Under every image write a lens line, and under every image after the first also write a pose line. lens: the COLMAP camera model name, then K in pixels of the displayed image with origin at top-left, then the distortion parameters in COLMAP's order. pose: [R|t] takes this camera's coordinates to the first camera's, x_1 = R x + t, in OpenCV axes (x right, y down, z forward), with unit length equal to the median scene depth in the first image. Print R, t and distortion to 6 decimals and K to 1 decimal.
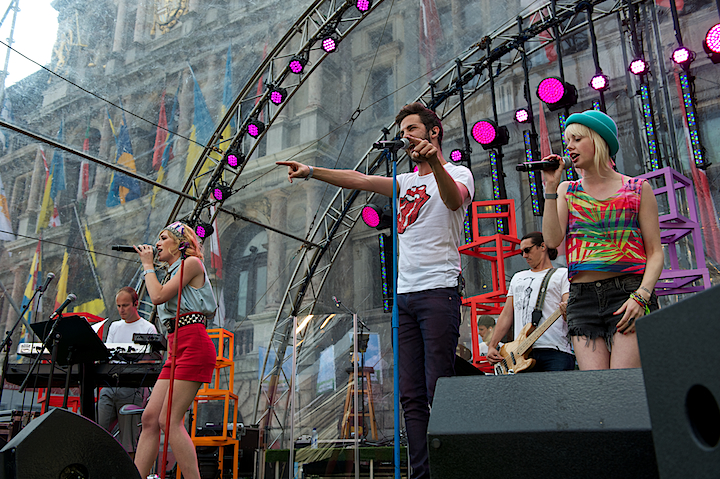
lens RADIAL K [[681.7, 0, 360.0], [0, 681.7, 239.5], [0, 0, 1]] dist [0.021082, 0.002607]
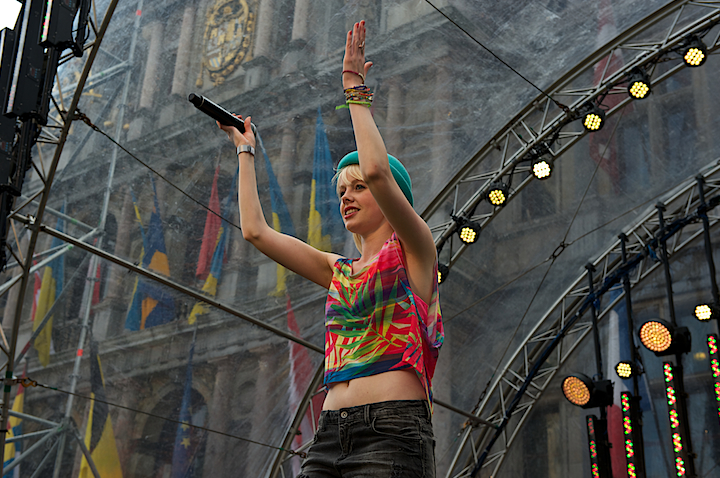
lens RADIAL K [[1070.8, 0, 360.0], [0, 1070.8, 239.0], [0, 0, 1]] dist [0.118453, -0.007828]
pose [[0.996793, 0.026215, -0.075613, -0.139535], [-0.034850, 0.992726, -0.115243, -0.057561], [0.072042, 0.117509, 0.990455, -0.171839]]
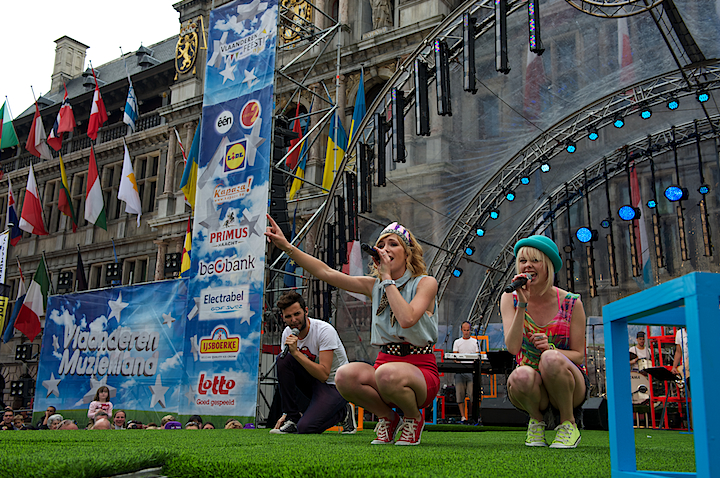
lens RADIAL K [[703.2, 0, 360.0], [0, 703.2, 239.0], [0, 0, 1]] dist [0.027781, 0.004031]
pose [[0.999733, 0.023115, 0.000399, -0.449186], [-0.023065, 0.996115, 0.084986, -0.224043], [0.001567, -0.084973, 0.996382, -0.670316]]
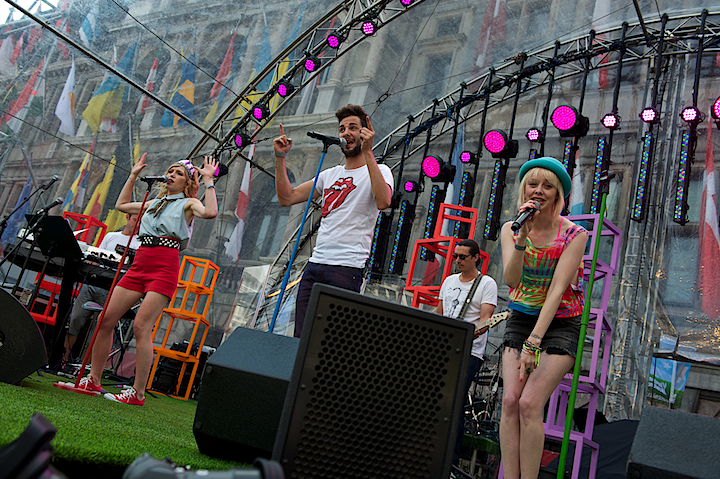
lens RADIAL K [[660.6, 0, 360.0], [0, 660.6, 239.5], [0, 0, 1]] dist [0.011669, 0.006975]
pose [[0.969381, 0.240588, -0.049162, 0.065784], [-0.237994, 0.969807, 0.053236, -0.014586], [0.060486, -0.039906, 0.997371, -0.043747]]
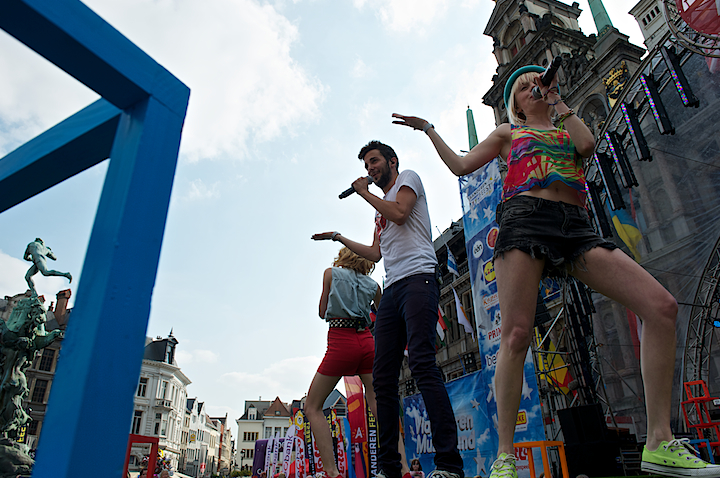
lens RADIAL K [[489.3, 0, 360.0], [0, 489.3, 239.0], [0, 0, 1]] dist [-0.044776, -0.003253]
pose [[0.831250, -0.263059, -0.489718, -0.326106], [0.195477, 0.963007, -0.185489, -0.170777], [0.520396, 0.058459, 0.851922, -0.542217]]
